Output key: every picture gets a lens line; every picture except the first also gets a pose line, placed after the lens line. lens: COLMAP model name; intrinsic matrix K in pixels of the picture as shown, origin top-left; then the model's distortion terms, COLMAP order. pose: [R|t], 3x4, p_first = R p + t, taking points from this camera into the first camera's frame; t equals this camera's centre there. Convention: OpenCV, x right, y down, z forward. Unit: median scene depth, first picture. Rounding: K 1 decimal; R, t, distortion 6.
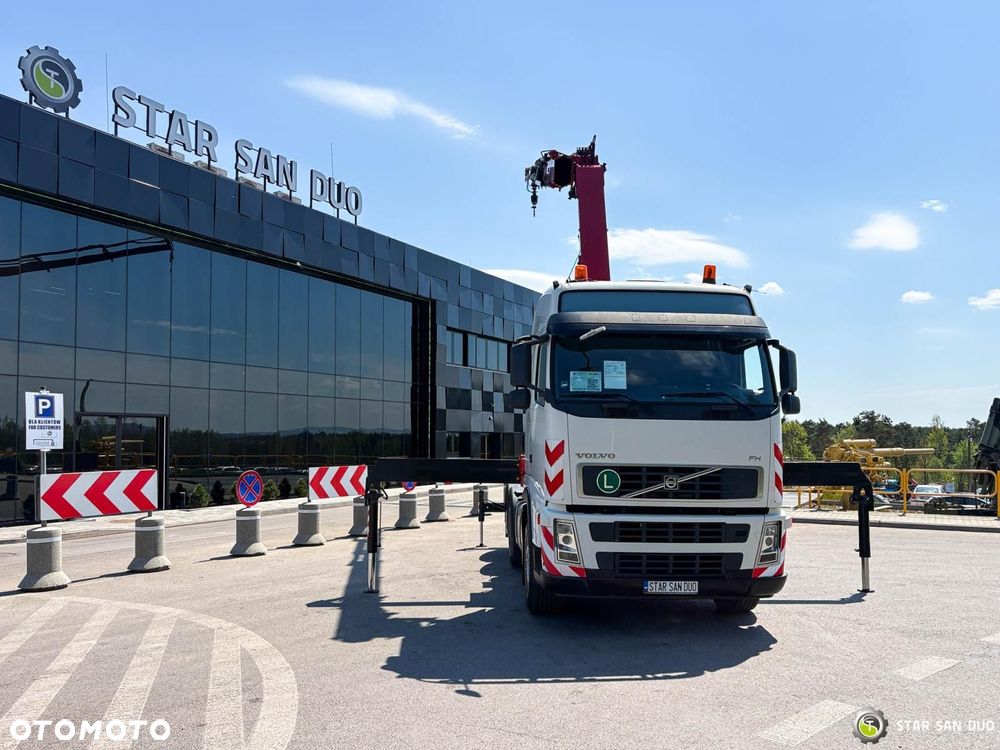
lens RADIAL K [[788.0, 0, 501.6], [0, 788.0, 396.7], [0, 0, 1]] dist [0.006377, -0.009142]
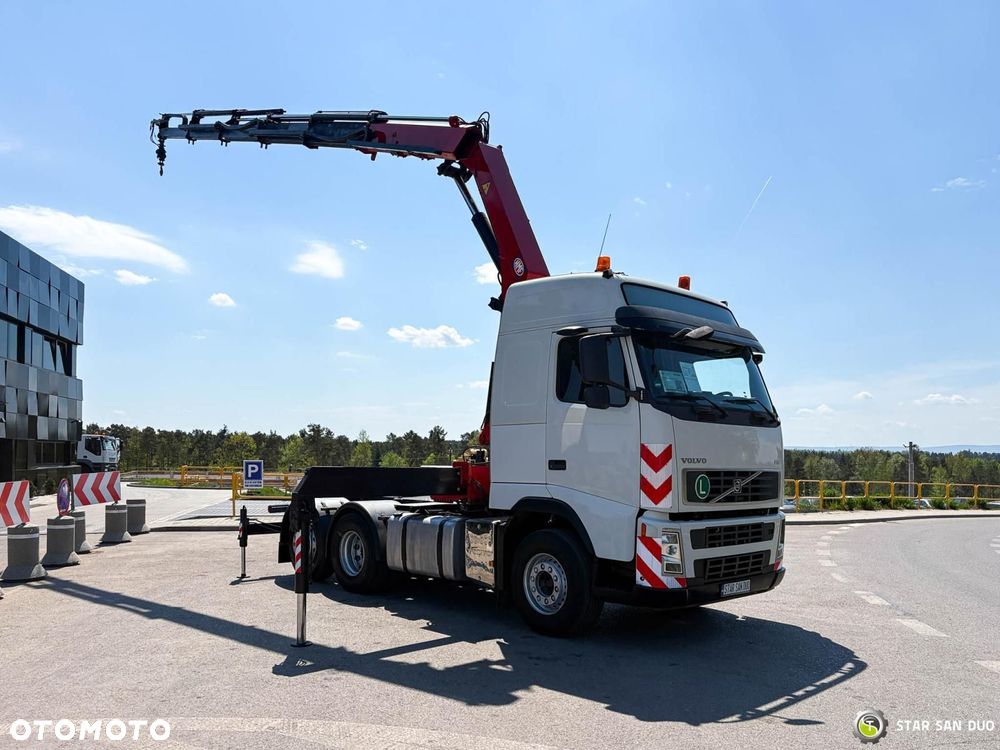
lens RADIAL K [[789.1, 0, 499.2], [0, 789.1, 440.1], [0, 0, 1]] dist [0.012890, 0.003027]
pose [[0.765952, 0.012599, 0.642775, -0.675818], [-0.038583, 0.998907, 0.026397, 0.033614], [-0.641739, -0.045019, 0.765600, 0.413696]]
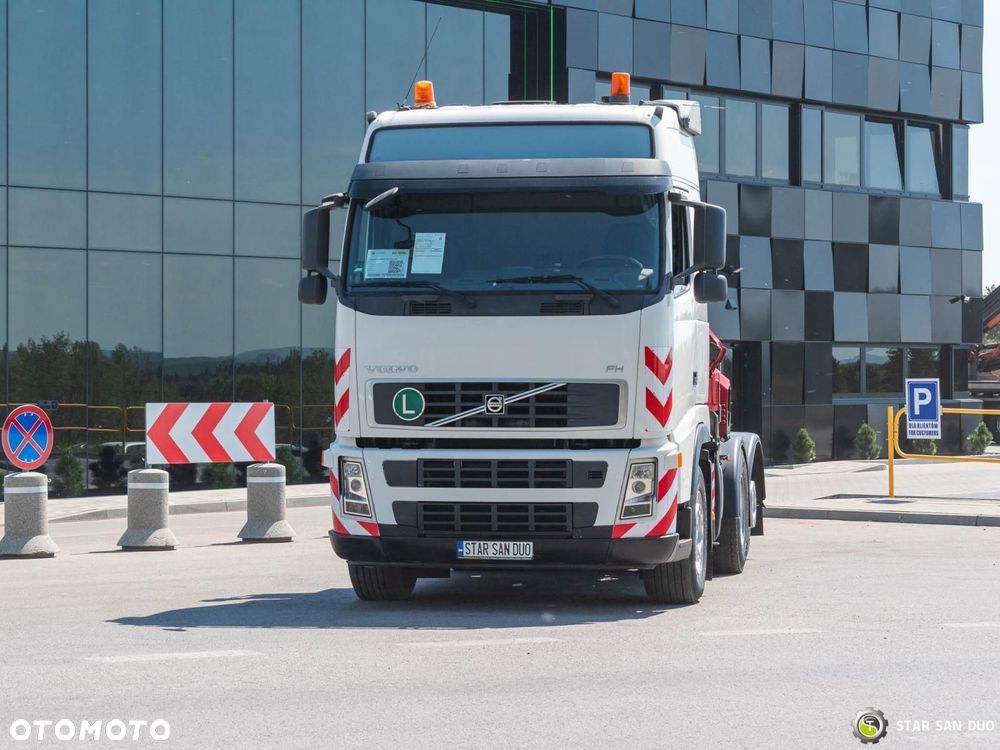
lens RADIAL K [[2665.0, 0, 500.0], [0, 2665.0, 375.0], [0, 0, 1]] dist [0.024777, -0.426513]
pose [[0.972035, -0.016185, -0.234276, 0.778380], [0.028992, 0.998261, 0.051326, -0.040649], [0.233038, -0.056683, 0.970814, -1.324348]]
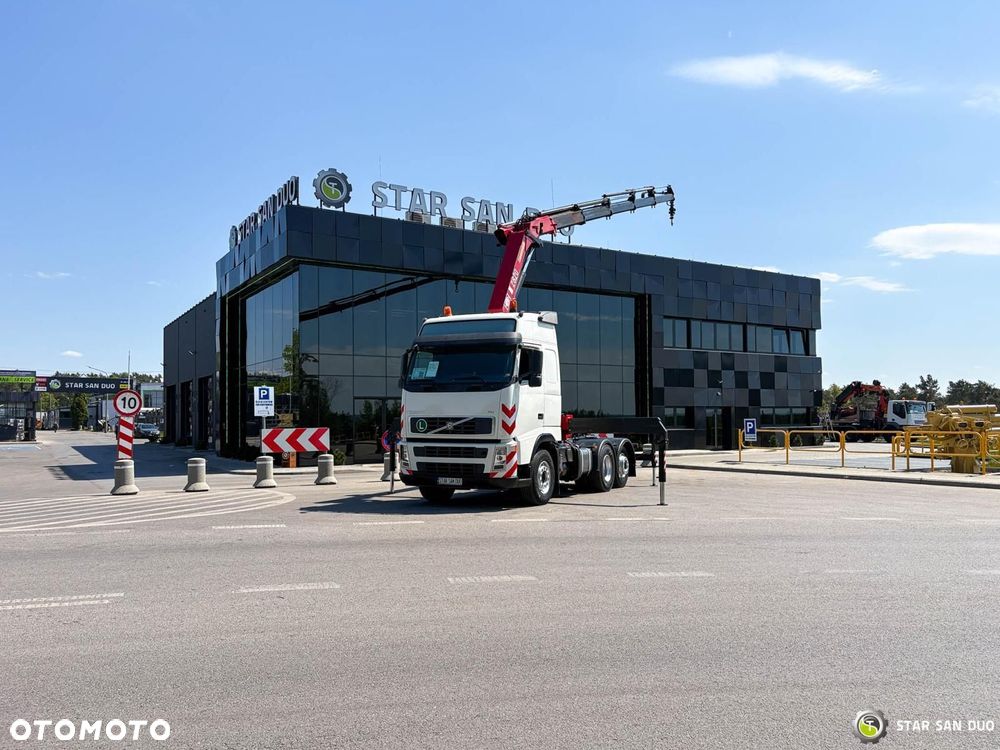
lens RADIAL K [[807.1, 0, 521.3], [0, 807.1, 373.7], [0, 0, 1]] dist [0.010046, 0.000704]
pose [[0.875404, -0.038501, -0.481856, 1.286167], [0.036790, 0.999238, -0.013003, 0.016364], [0.481990, -0.006344, 0.876154, -0.597112]]
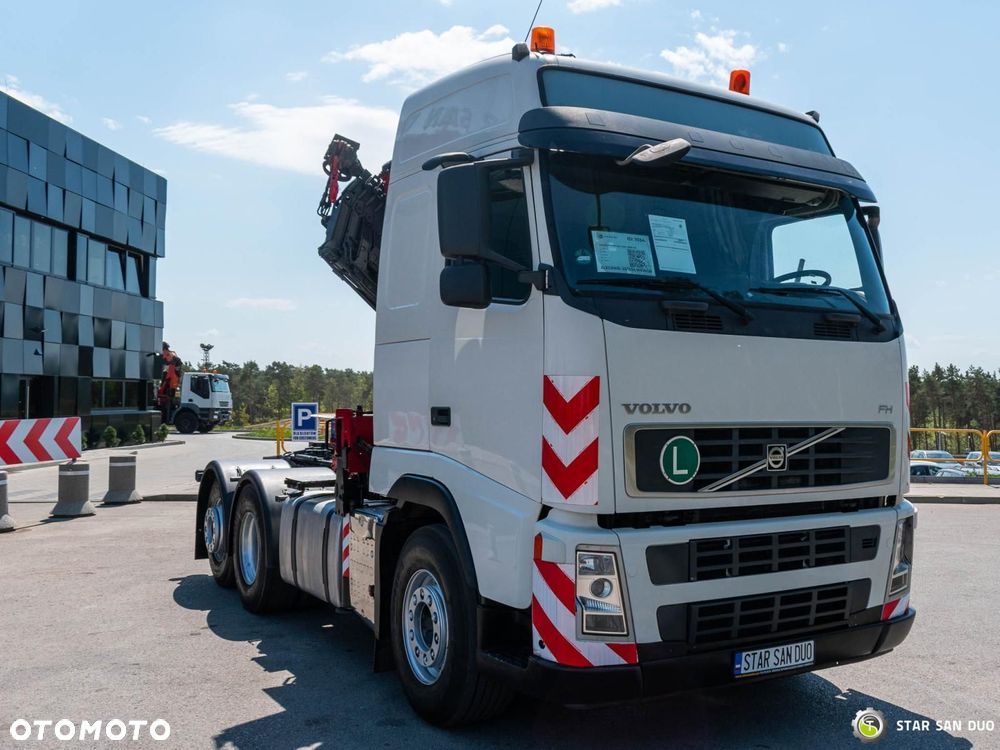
lens RADIAL K [[1008.3, 0, 609.0], [0, 1008.3, 376.2], [0, 0, 1]] dist [0.012976, -0.001066]
pose [[0.857244, 0.003461, 0.514898, -0.220774], [-0.024793, 0.999095, 0.034563, 0.034790], [-0.514313, -0.042395, 0.856554, 0.485720]]
